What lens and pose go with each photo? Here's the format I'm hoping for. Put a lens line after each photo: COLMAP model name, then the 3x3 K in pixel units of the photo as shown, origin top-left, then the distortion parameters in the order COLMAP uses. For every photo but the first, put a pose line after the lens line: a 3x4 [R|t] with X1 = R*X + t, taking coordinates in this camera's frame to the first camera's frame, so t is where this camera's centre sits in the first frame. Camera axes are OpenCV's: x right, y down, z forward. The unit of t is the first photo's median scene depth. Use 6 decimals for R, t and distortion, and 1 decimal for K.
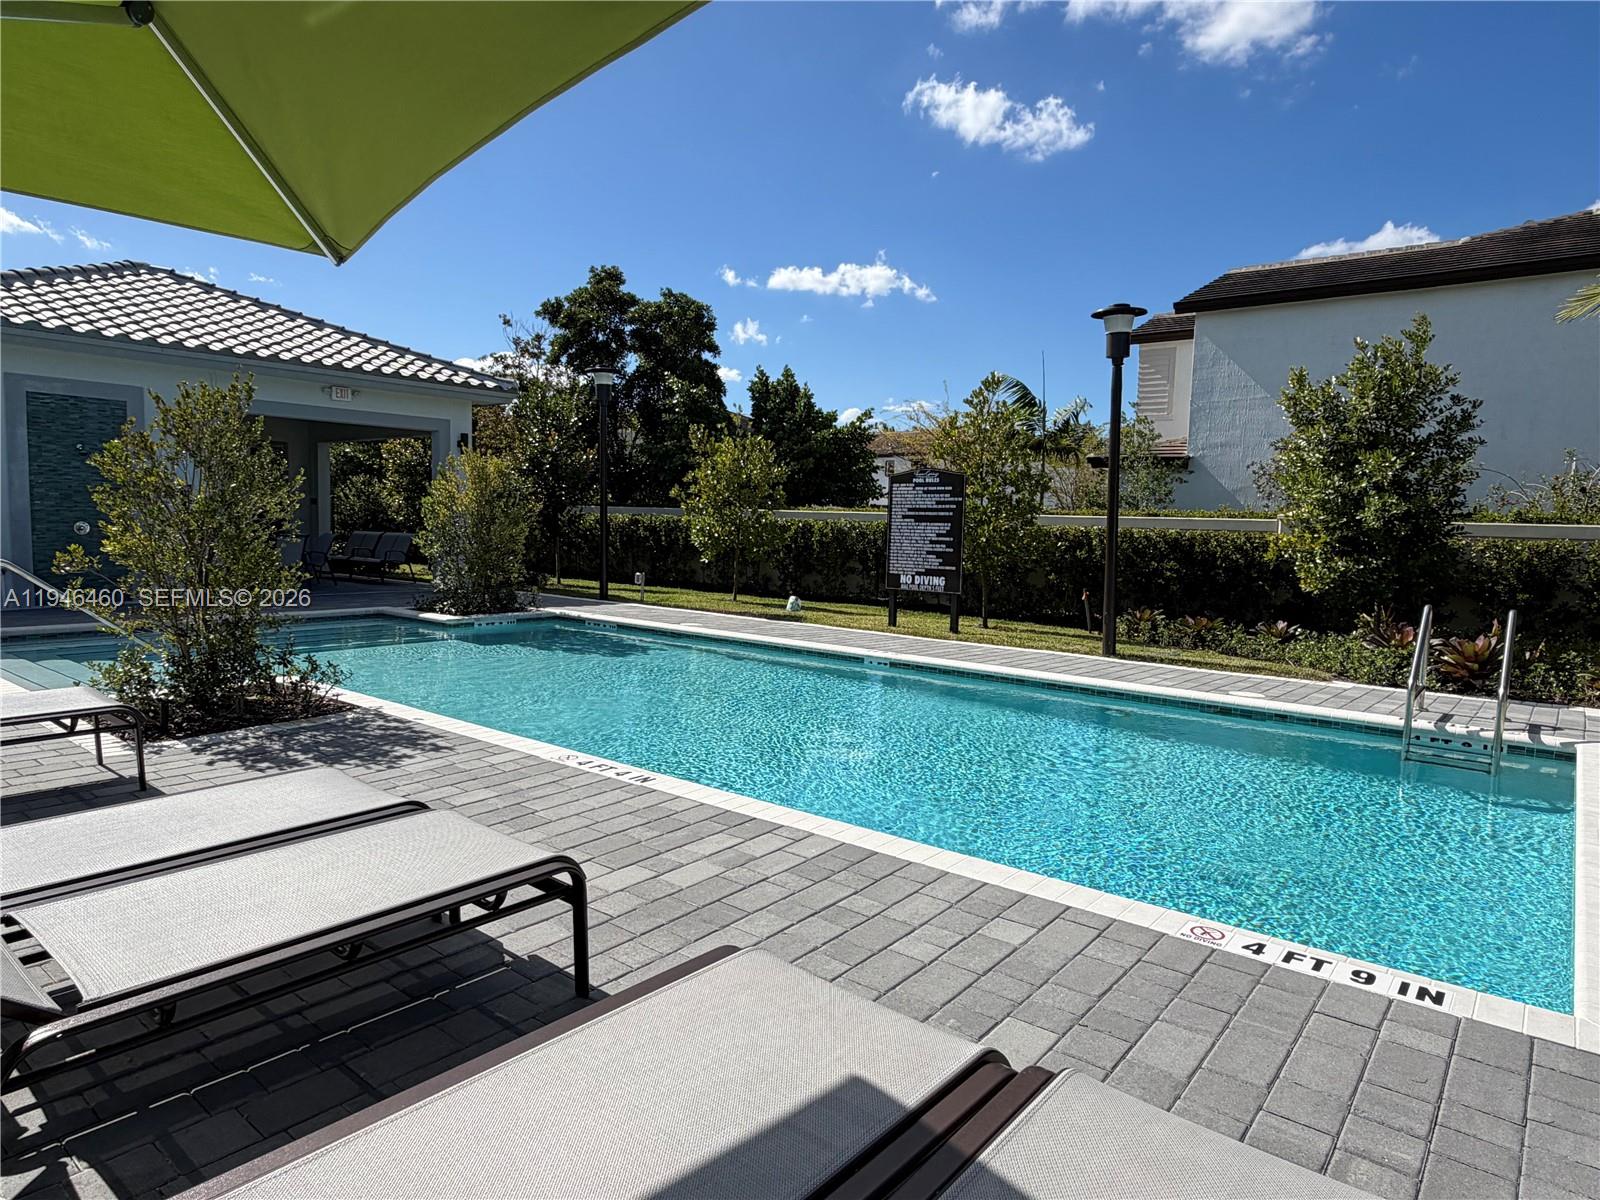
lens RADIAL K [[998.2, 0, 800.0], [0, 998.2, 600.0], [0, 0, 1]] dist [-0.001437, 0.000841]
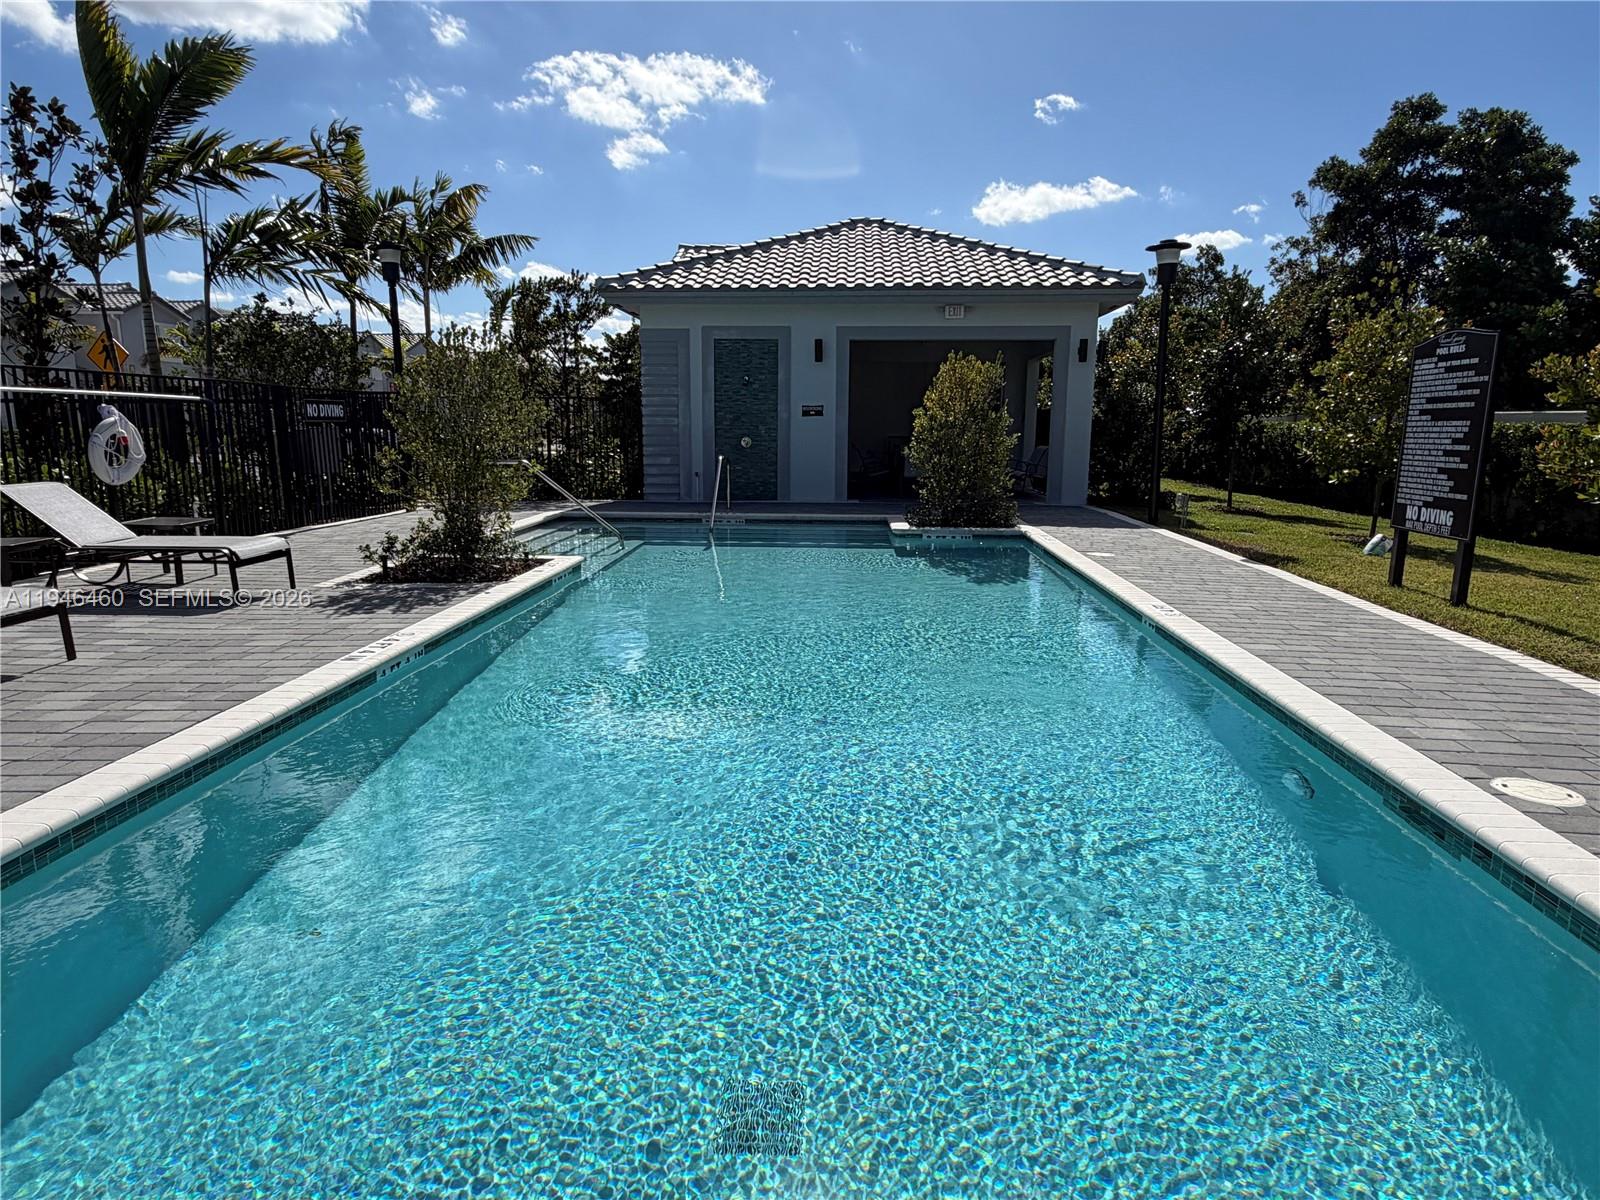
lens RADIAL K [[998.2, 0, 800.0], [0, 998.2, 600.0], [0, 0, 1]] dist [-0.001437, 0.000841]
pose [[0.564352, 0.120593, -0.816678, 0.410620], [-0.058583, 0.992629, 0.106092, -0.010556], [0.823453, -0.012030, 0.567257, 0.327121]]
